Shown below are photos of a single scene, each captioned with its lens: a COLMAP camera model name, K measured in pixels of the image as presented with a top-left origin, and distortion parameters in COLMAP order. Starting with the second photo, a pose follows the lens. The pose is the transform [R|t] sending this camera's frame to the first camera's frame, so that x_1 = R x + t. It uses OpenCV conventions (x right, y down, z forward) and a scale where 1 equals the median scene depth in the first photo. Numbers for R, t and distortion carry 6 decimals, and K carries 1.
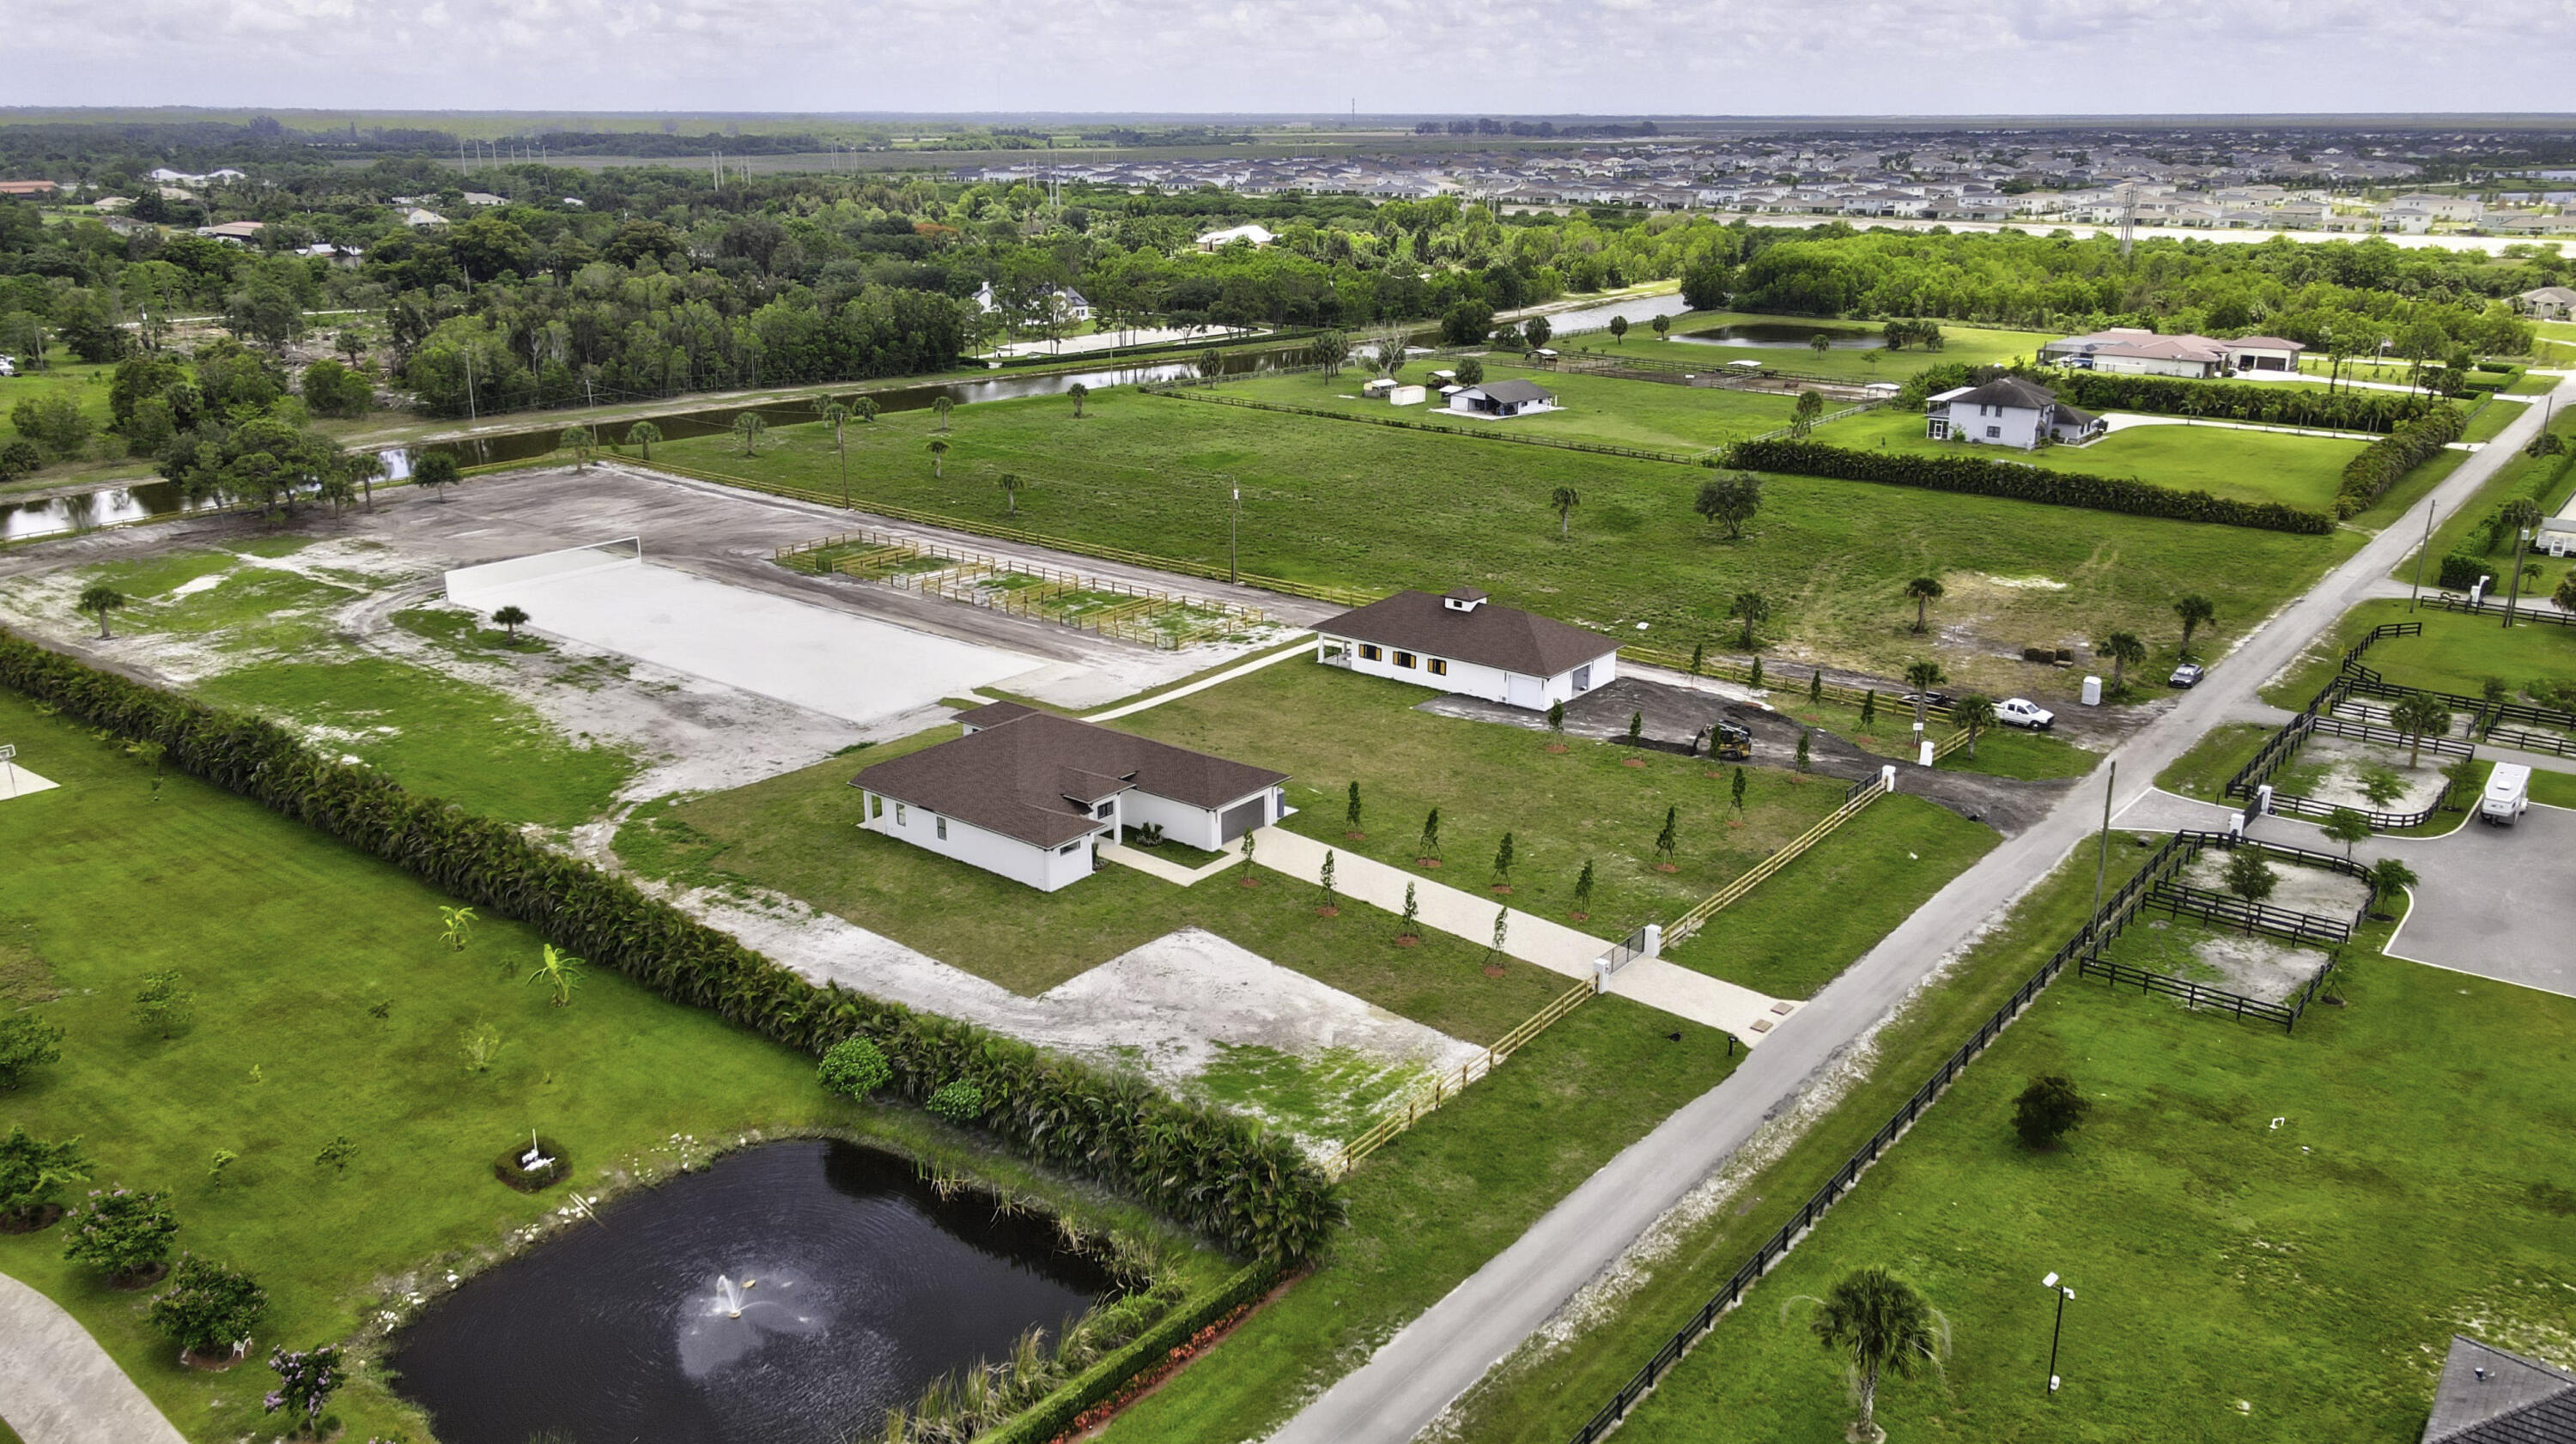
lens RADIAL K [[1882.1, 0, 1288.0], [0, 1882.1, 722.0], [0, 0, 1]] dist [-0.017137, 0.080142]
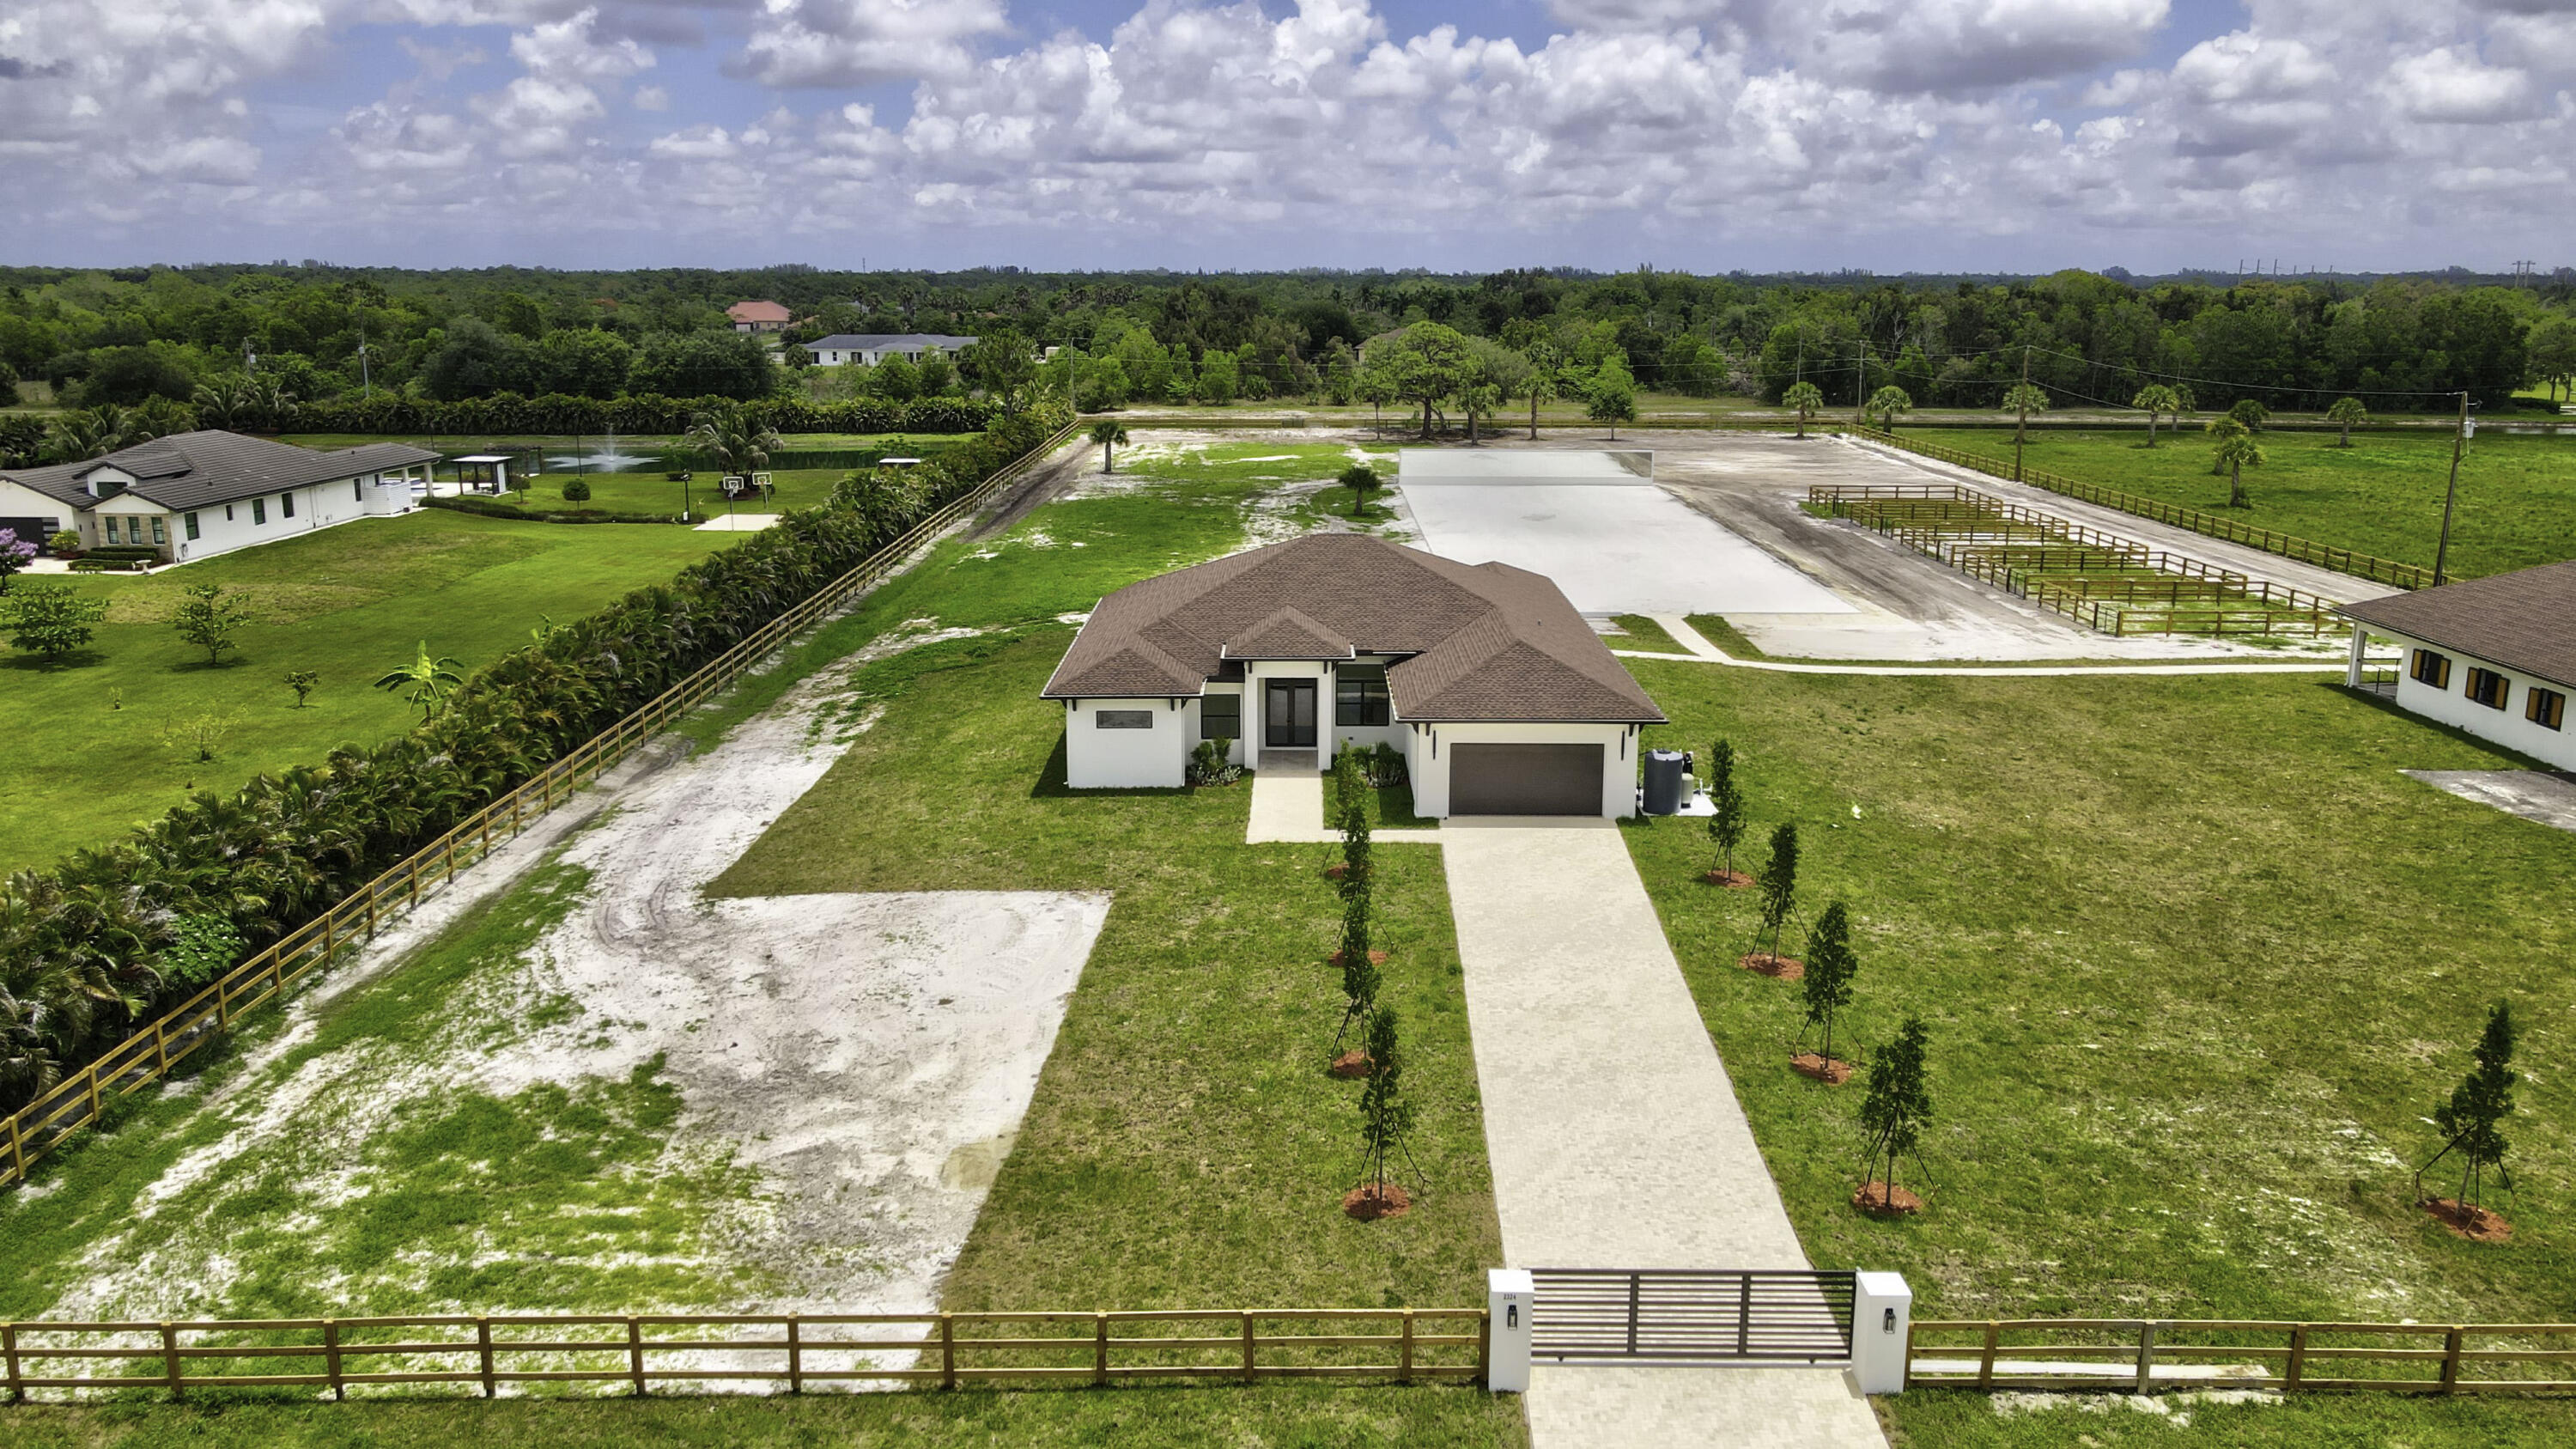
lens RADIAL K [[1883.5, 0, 1295.9], [0, 1883.5, 715.1], [0, 0, 1]] dist [0.012707, 0.011422]
pose [[0.626169, 0.178169, -0.759058, 0.236353], [-0.243566, 0.969518, 0.026644, 0.030755], [0.740668, 0.168197, 0.650478, 0.529548]]
